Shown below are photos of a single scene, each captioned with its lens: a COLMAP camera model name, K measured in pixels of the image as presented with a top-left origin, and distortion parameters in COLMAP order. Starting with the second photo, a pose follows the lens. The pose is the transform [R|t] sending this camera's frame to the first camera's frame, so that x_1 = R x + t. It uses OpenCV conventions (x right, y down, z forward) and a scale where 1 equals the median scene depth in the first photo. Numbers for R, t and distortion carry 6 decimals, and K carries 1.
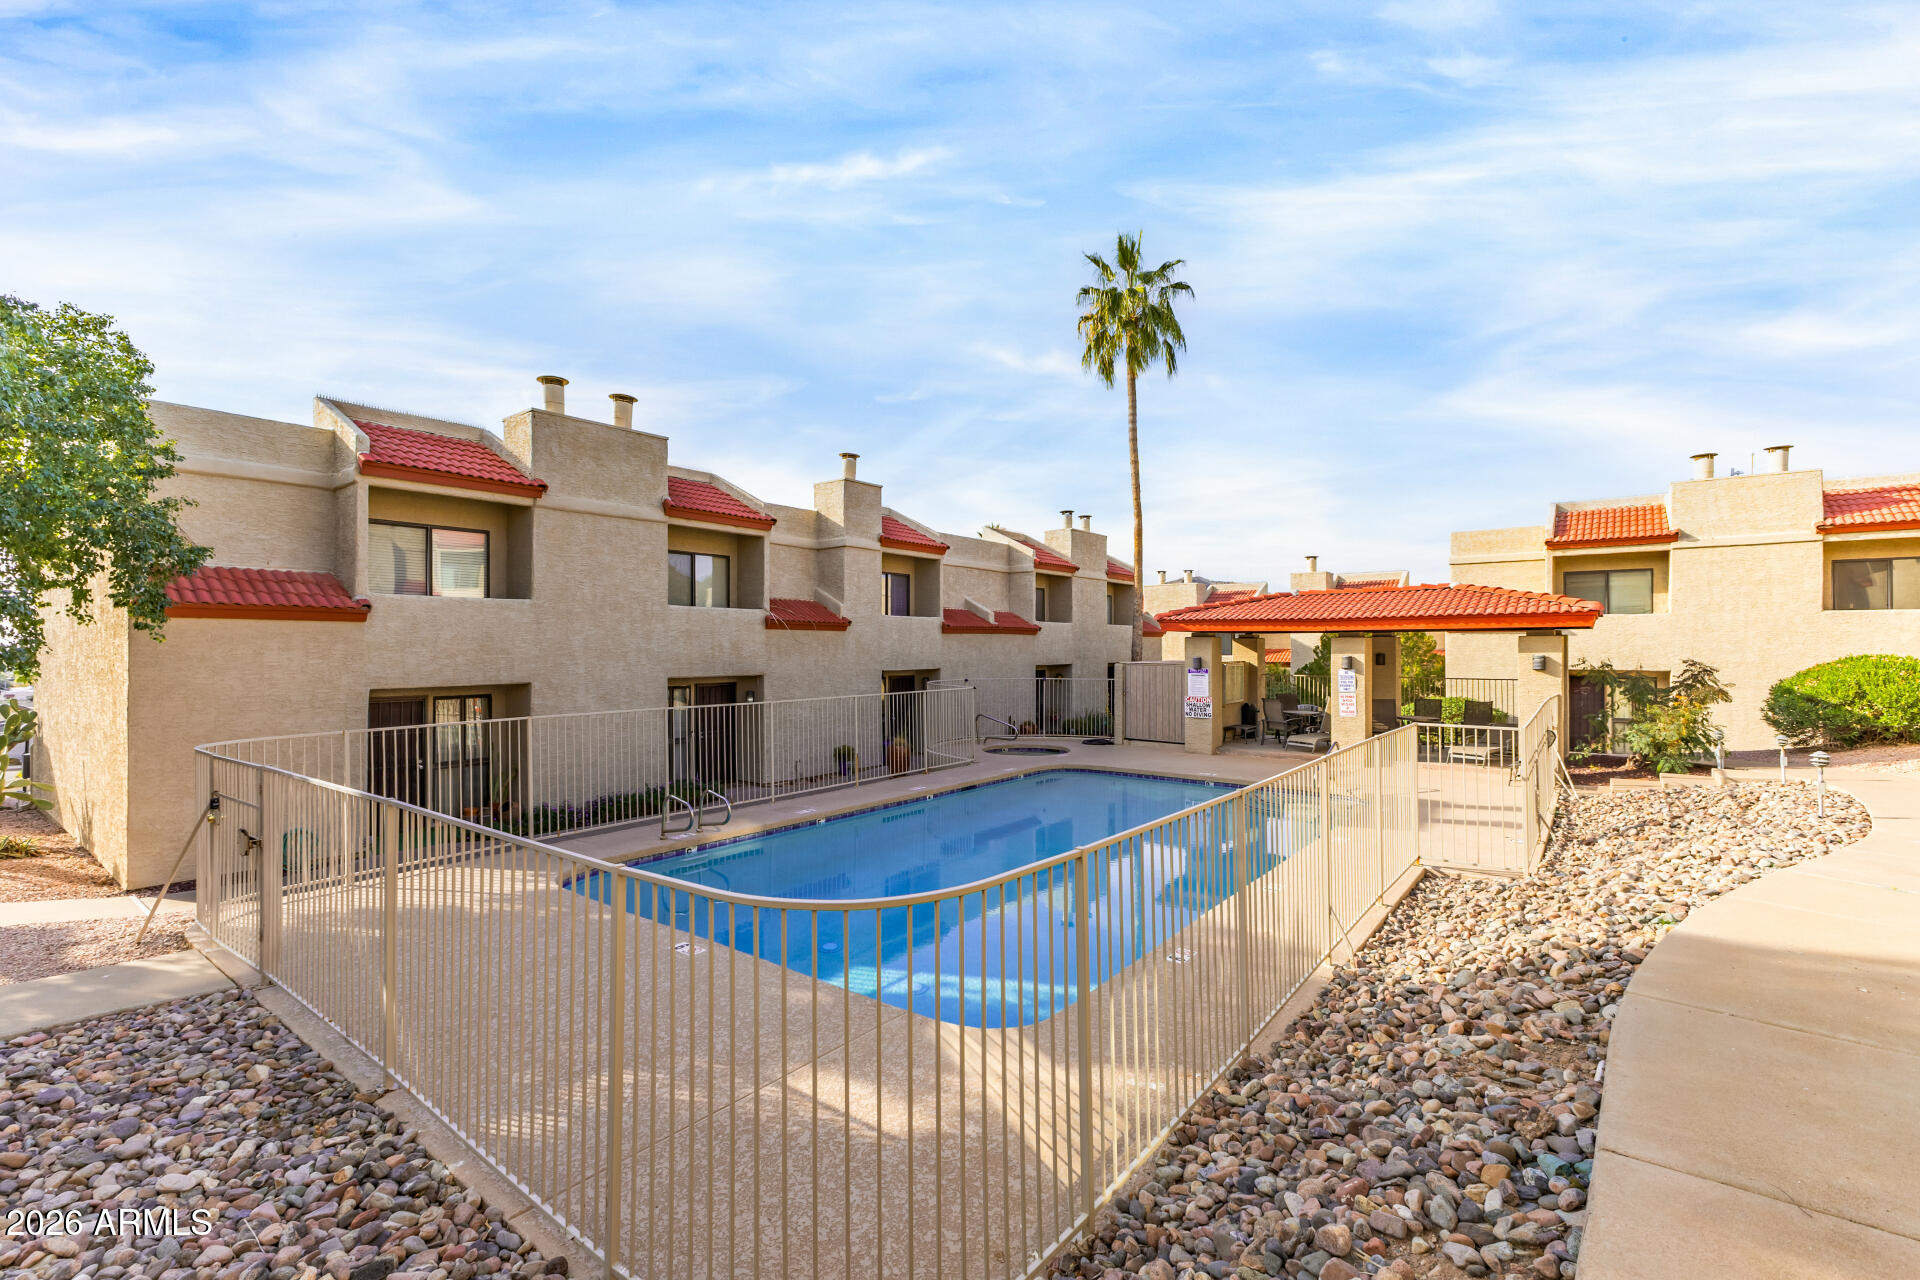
lens RADIAL K [[829.9, 0, 964.9], [0, 829.9, 624.4], [0, 0, 1]] dist [0.010207, -0.004376]
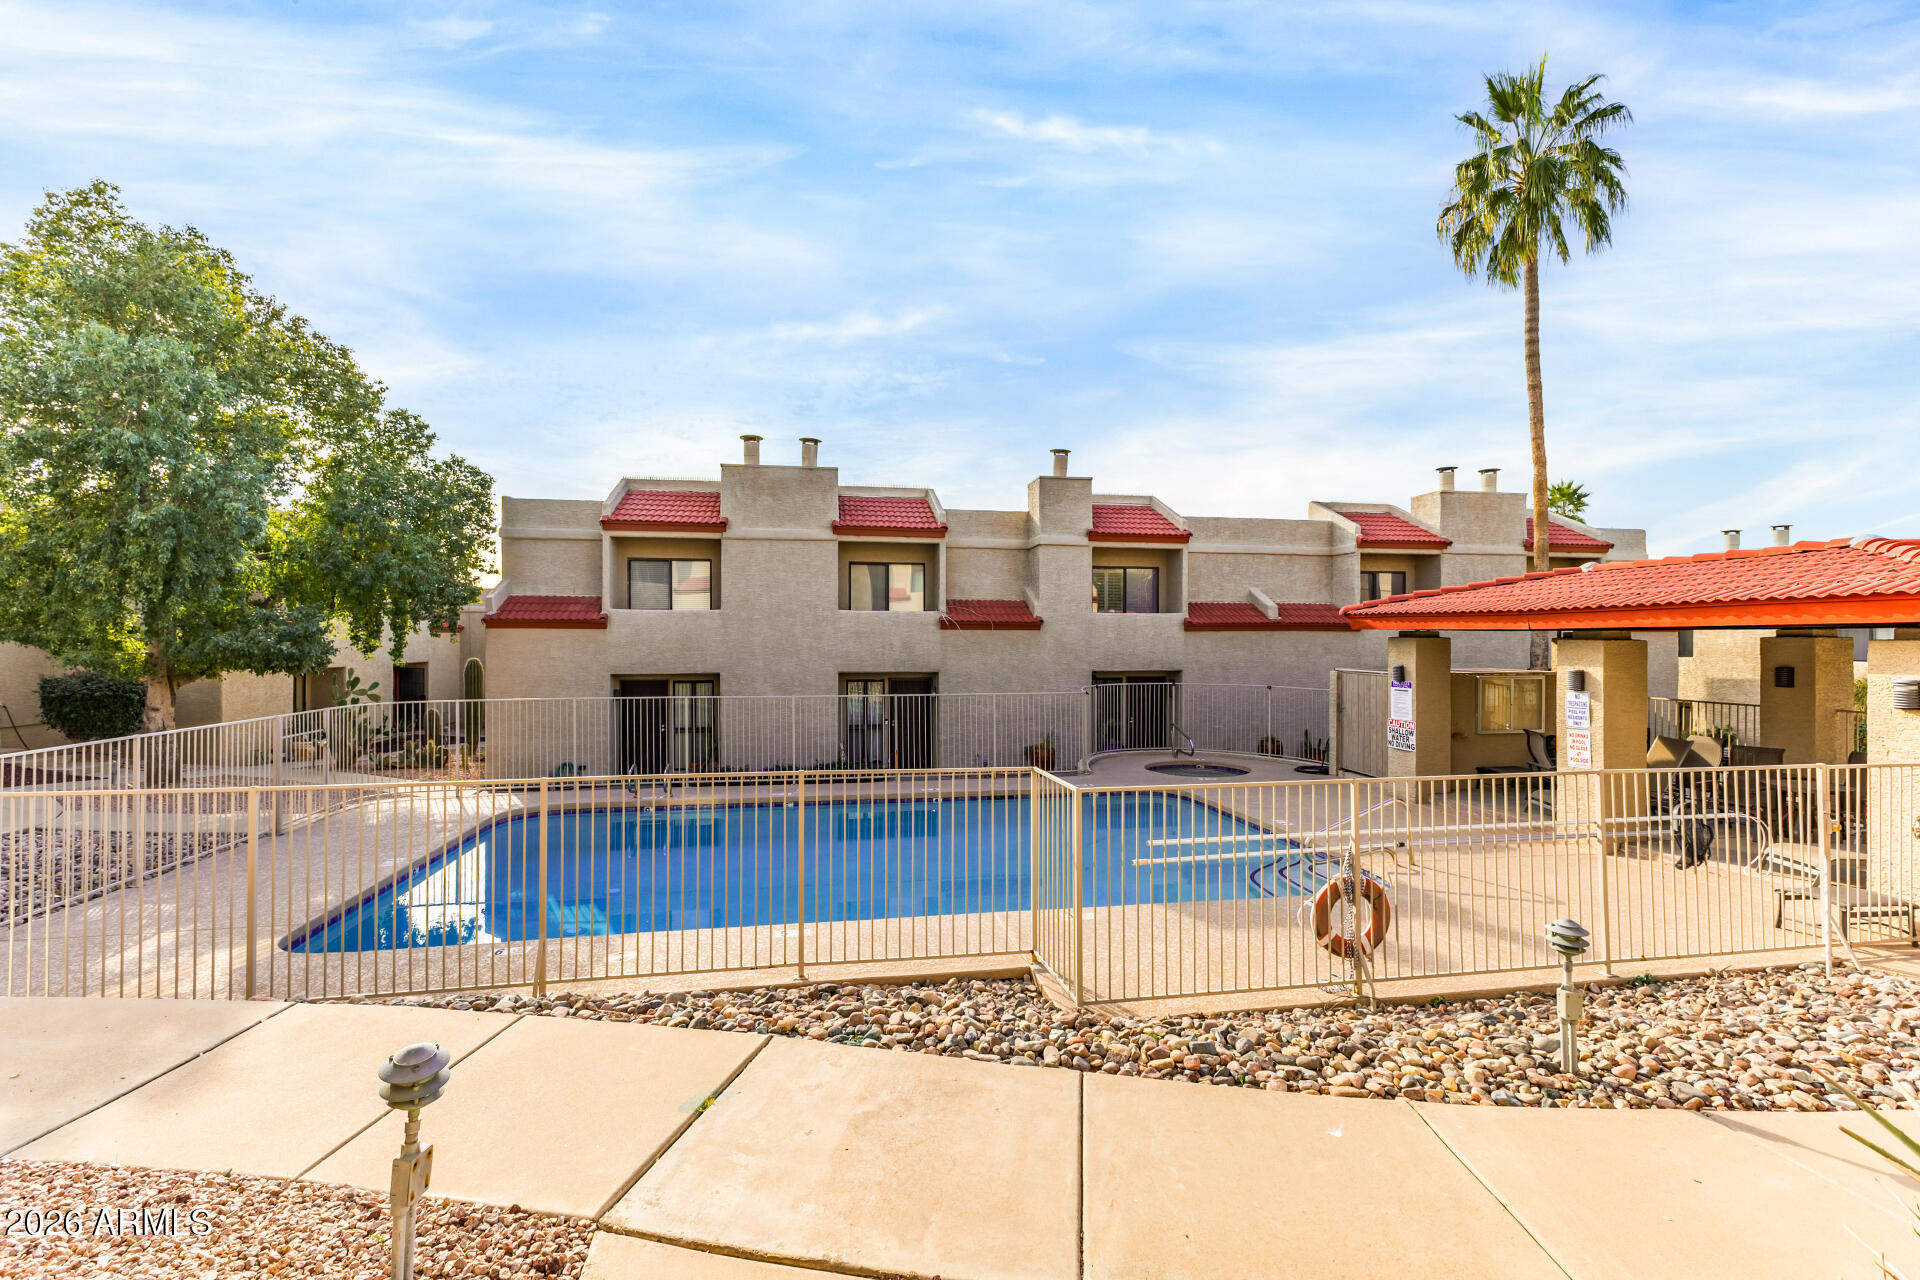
lens RADIAL K [[829.9, 0, 966.3], [0, 829.9, 636.9], [0, 0, 1]] dist [0.010207, -0.004376]
pose [[0.738182, 0.001546, -0.674599, 0.520361], [0.015664, 0.999688, 0.019431, -0.005108], [0.674419, -0.024910, 0.737928, 0.230346]]
